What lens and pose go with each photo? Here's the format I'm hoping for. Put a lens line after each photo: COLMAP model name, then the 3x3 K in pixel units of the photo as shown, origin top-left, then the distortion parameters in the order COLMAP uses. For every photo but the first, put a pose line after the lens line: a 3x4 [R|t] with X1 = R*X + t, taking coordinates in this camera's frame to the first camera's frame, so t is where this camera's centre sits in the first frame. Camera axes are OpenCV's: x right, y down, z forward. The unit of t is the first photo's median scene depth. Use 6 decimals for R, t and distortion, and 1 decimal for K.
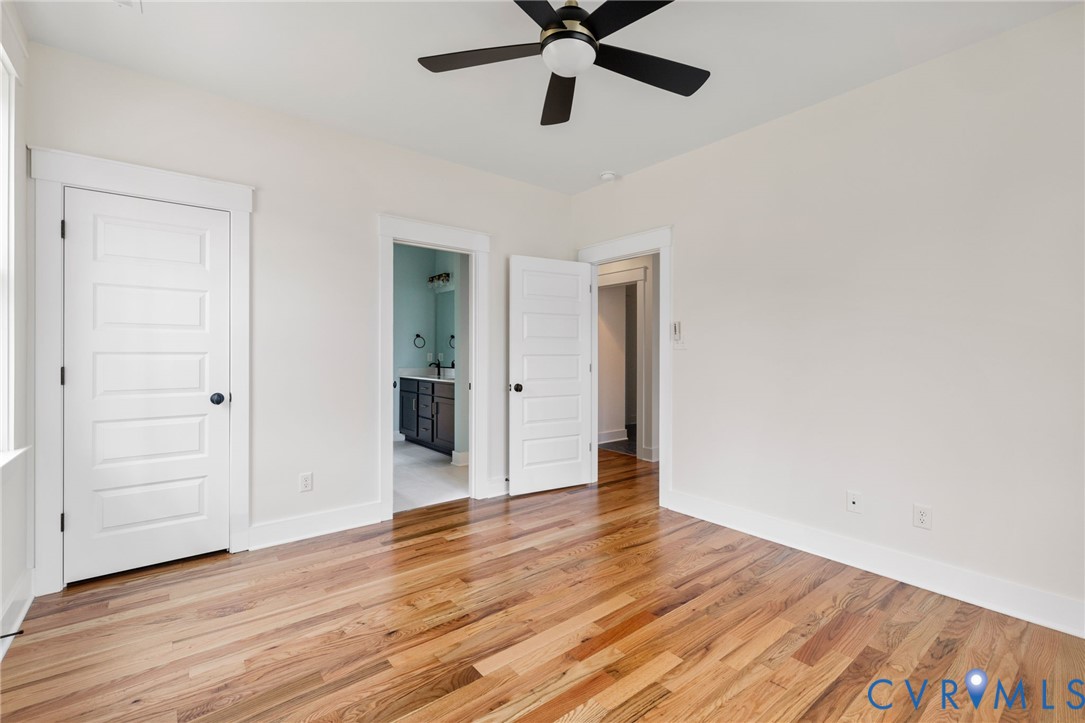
lens RADIAL K [[469.4, 0, 538.1], [0, 469.4, 348.5], [0, 0, 1]] dist [-0.001278, 0.000066]
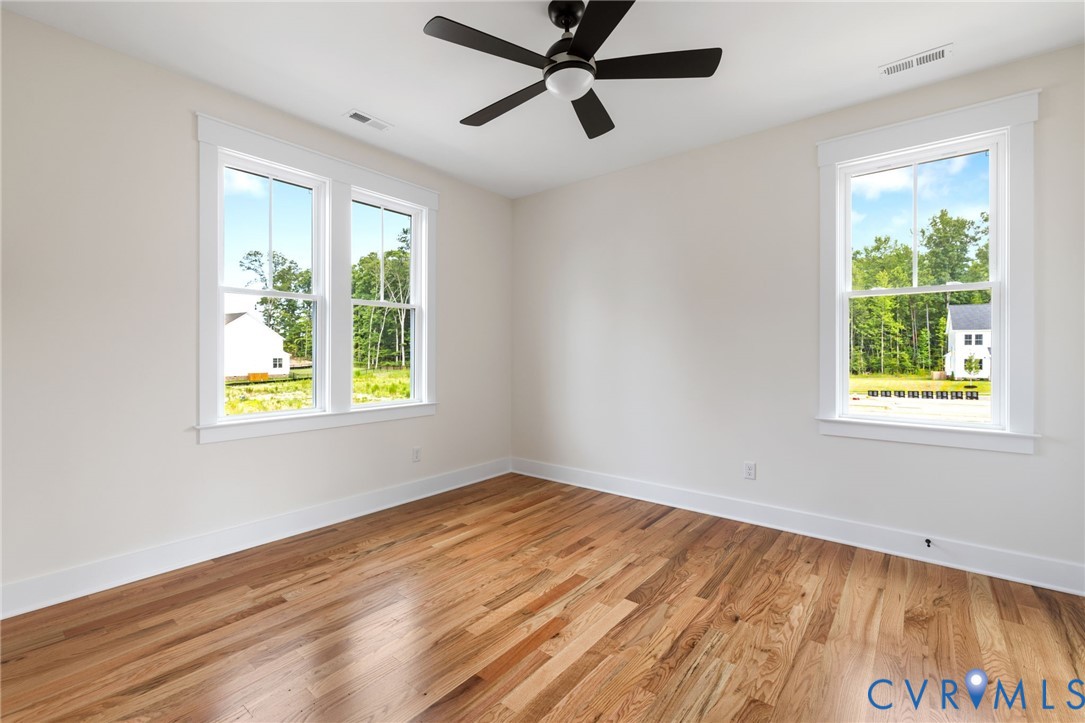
lens RADIAL K [[469.4, 0, 538.1], [0, 469.4, 348.5], [0, 0, 1]] dist [-0.001278, 0.000066]
pose [[-0.976067, -0.005453, -0.217400, 0.372389], [-0.002897, 0.999923, -0.012074, 0.017518], [0.217449, -0.011155, -0.976008, 2.047647]]
